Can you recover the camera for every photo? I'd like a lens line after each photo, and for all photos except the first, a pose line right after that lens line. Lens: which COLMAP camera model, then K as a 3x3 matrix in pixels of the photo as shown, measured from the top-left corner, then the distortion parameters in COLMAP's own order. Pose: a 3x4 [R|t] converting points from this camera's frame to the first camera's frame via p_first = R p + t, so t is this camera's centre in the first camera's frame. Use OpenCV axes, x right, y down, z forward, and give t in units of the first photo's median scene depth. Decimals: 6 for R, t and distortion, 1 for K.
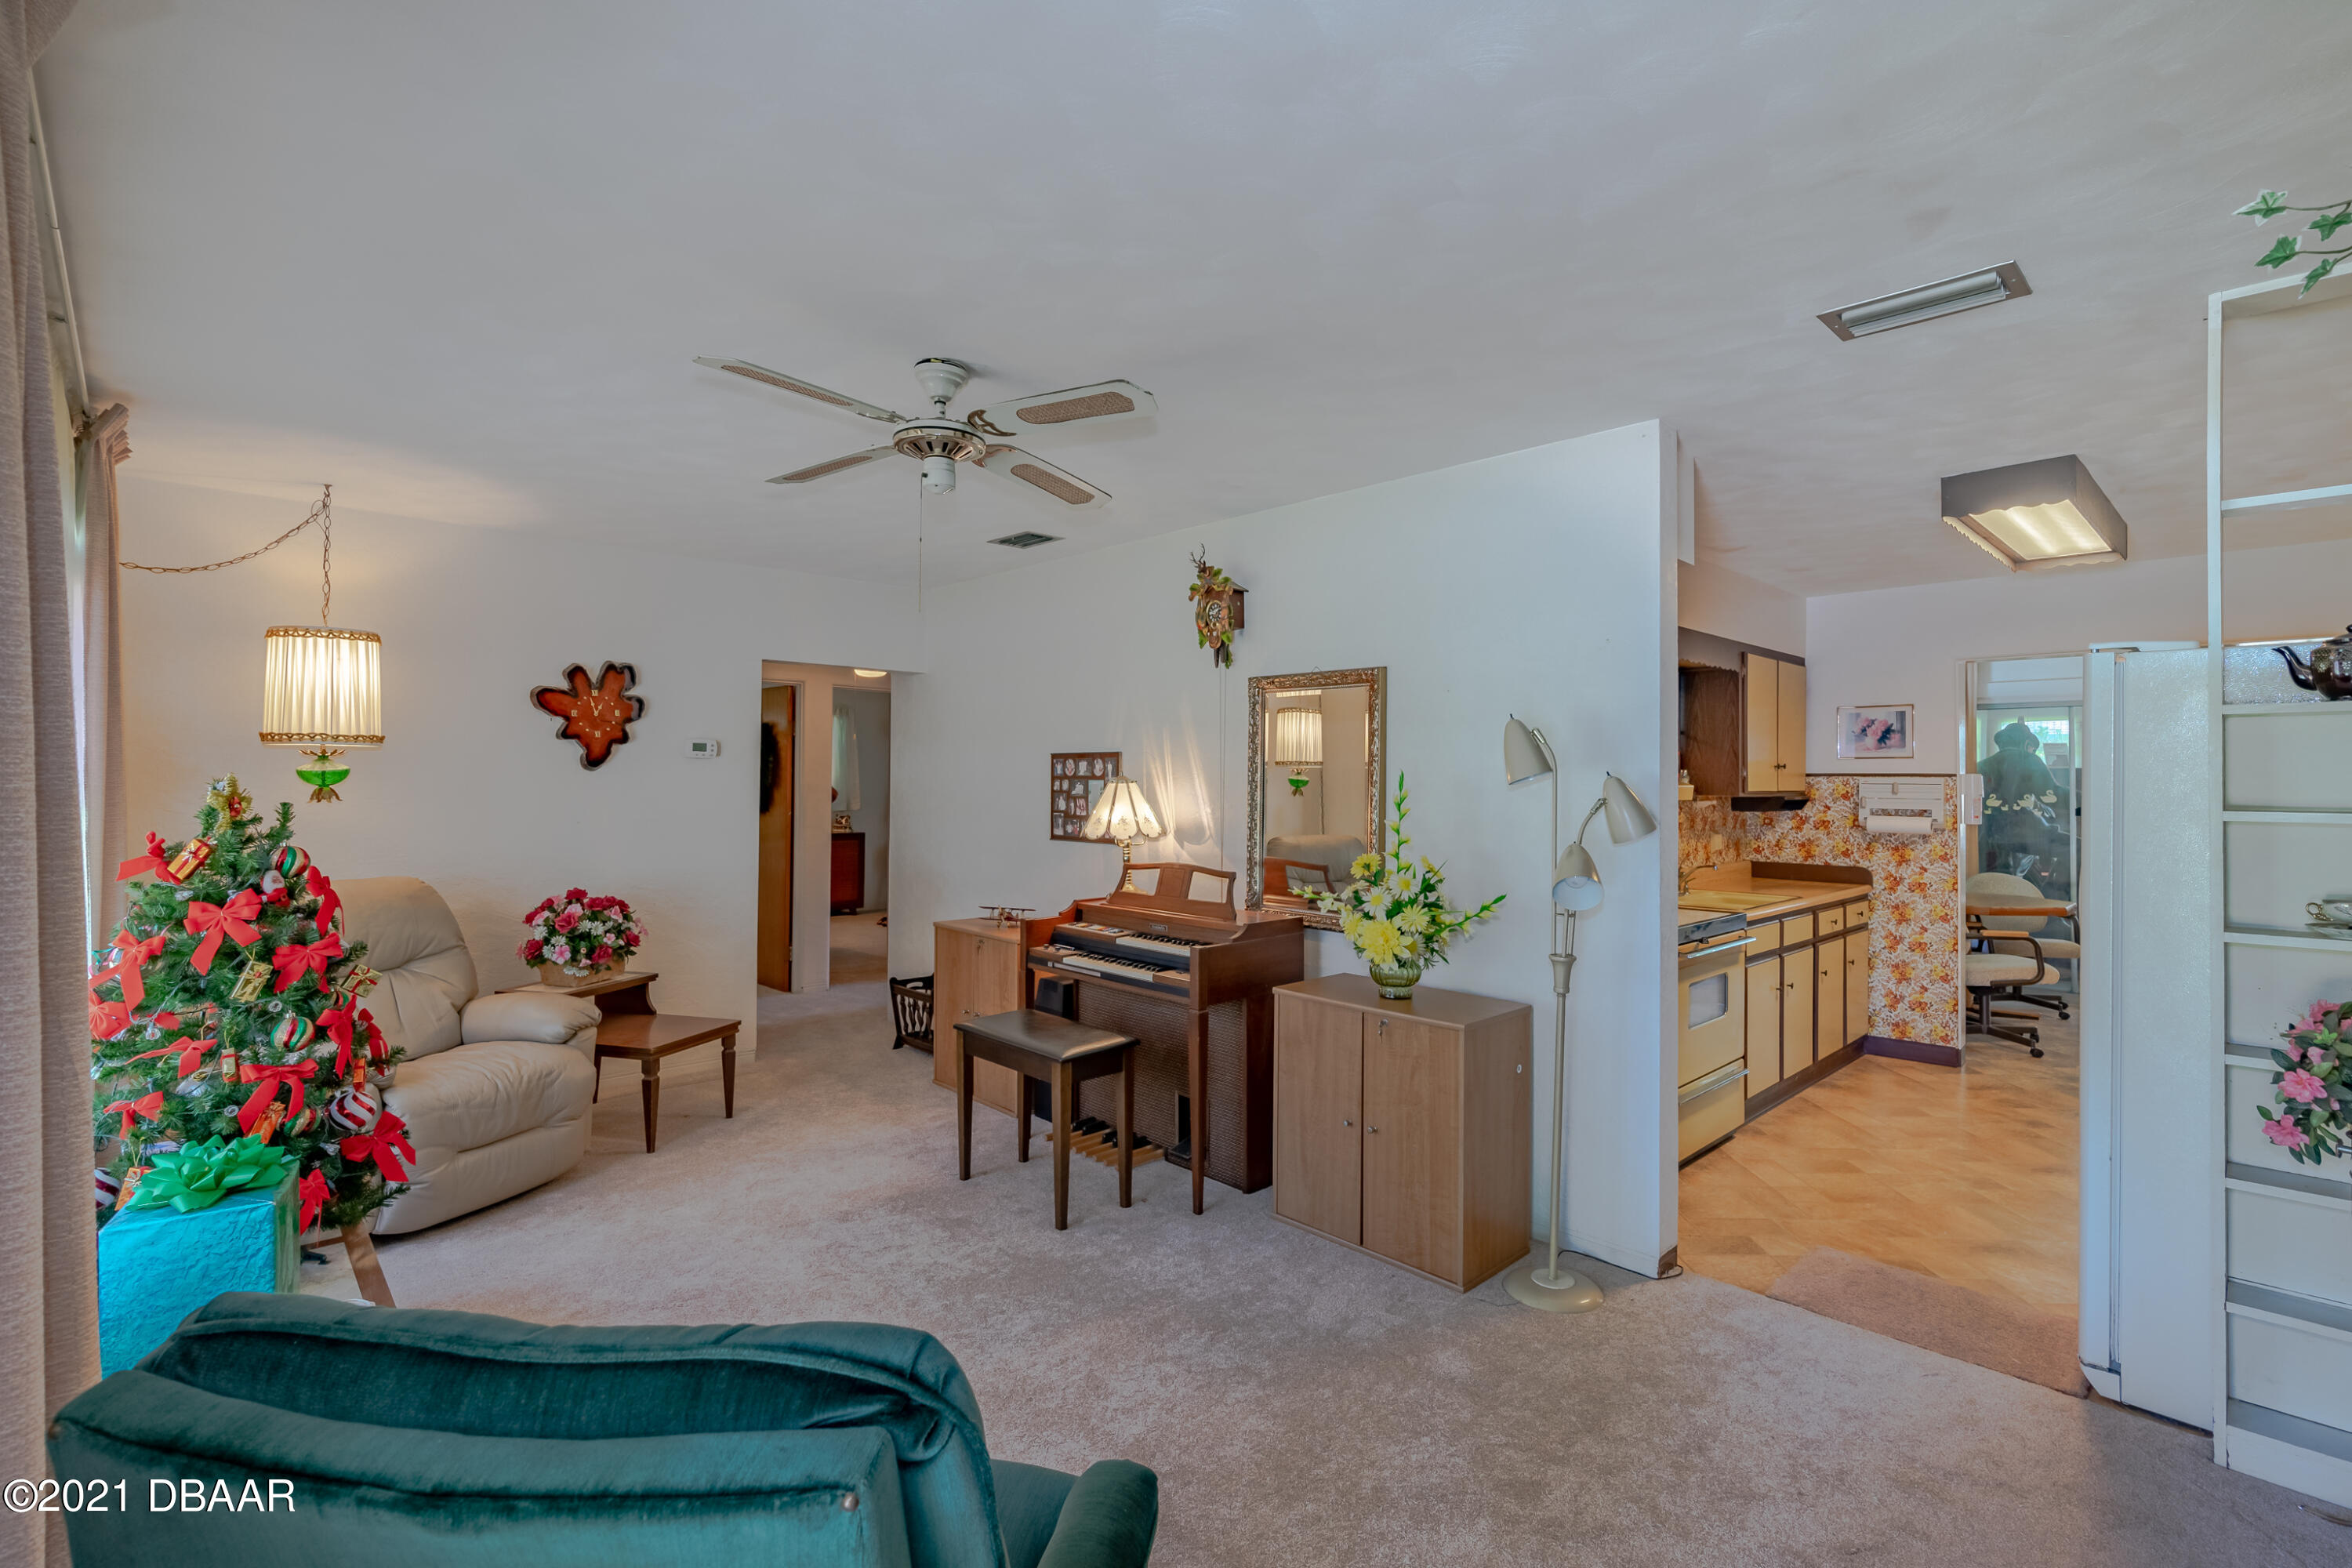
lens RADIAL K [[1099.6, 0, 1162.1], [0, 1099.6, 786.8], [0, 0, 1]] dist [-0.001177, 0.004322]
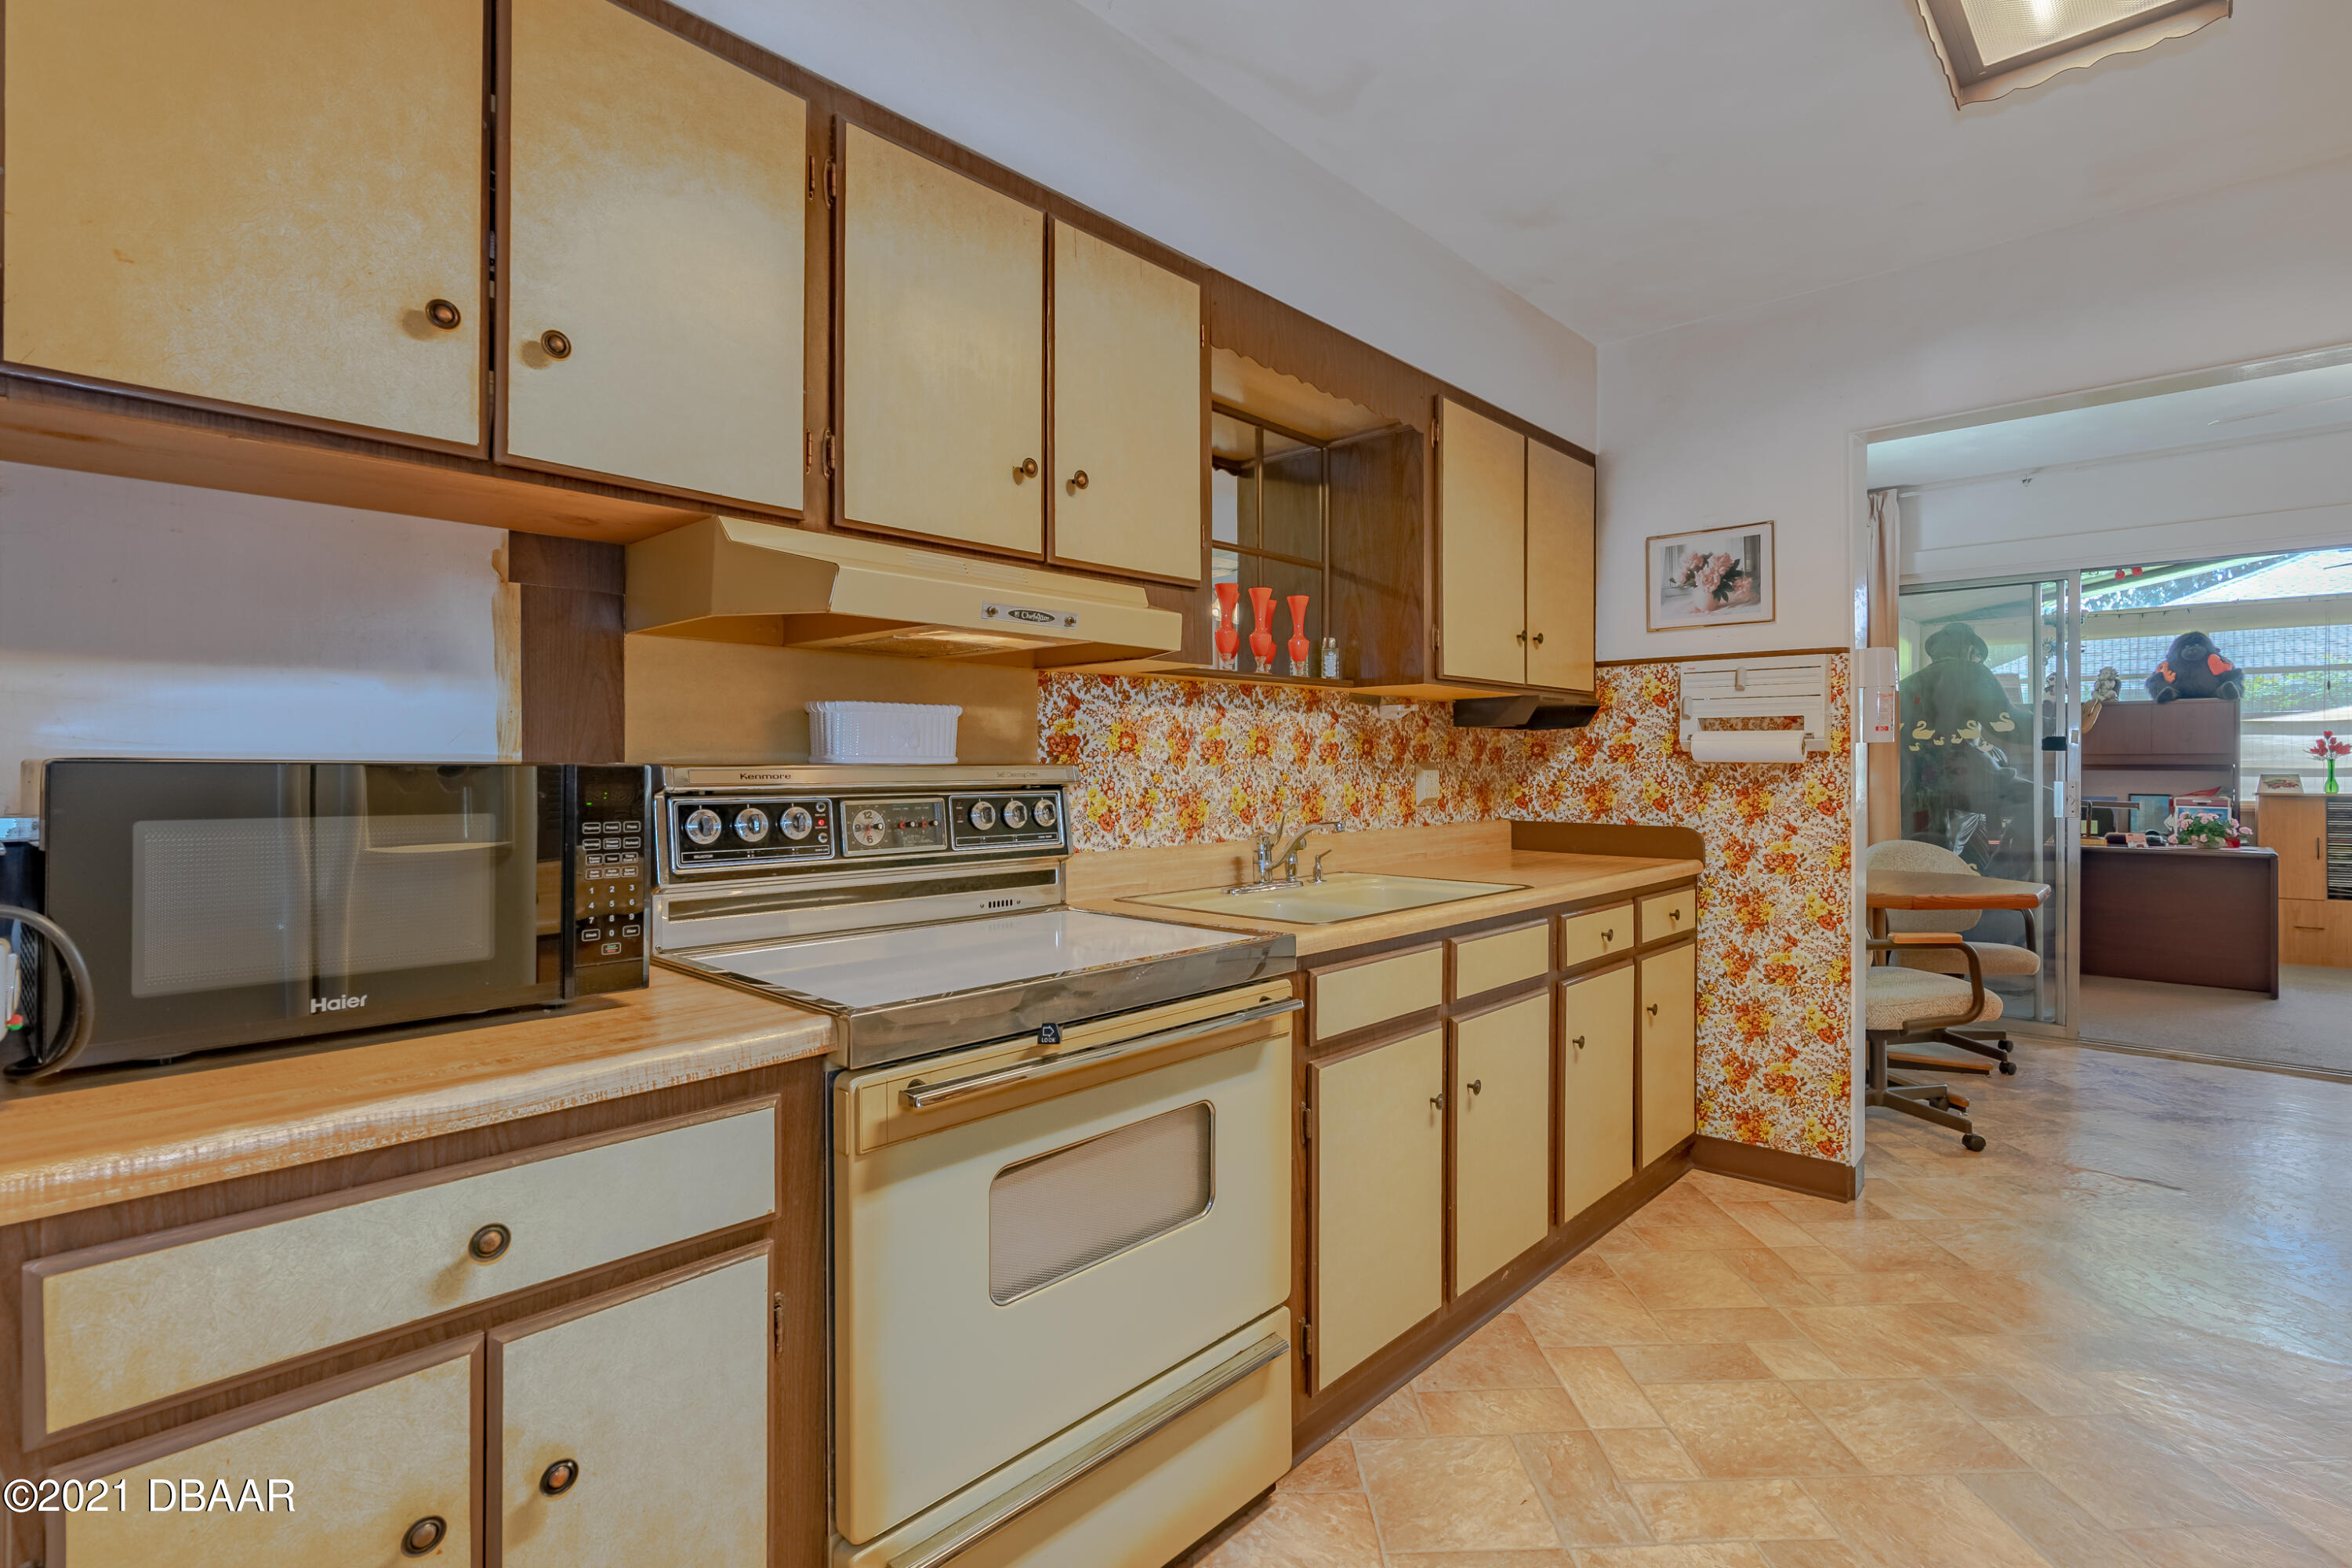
lens RADIAL K [[1099.6, 0, 1193.3], [0, 1099.6, 786.9], [0, 0, 1]] dist [-0.001177, 0.004322]
pose [[0.998392, -0.007334, 0.056209, 0.365550], [0.006378, 0.999832, 0.017171, 0.042551], [-0.056325, -0.016785, 0.998271, 0.474537]]
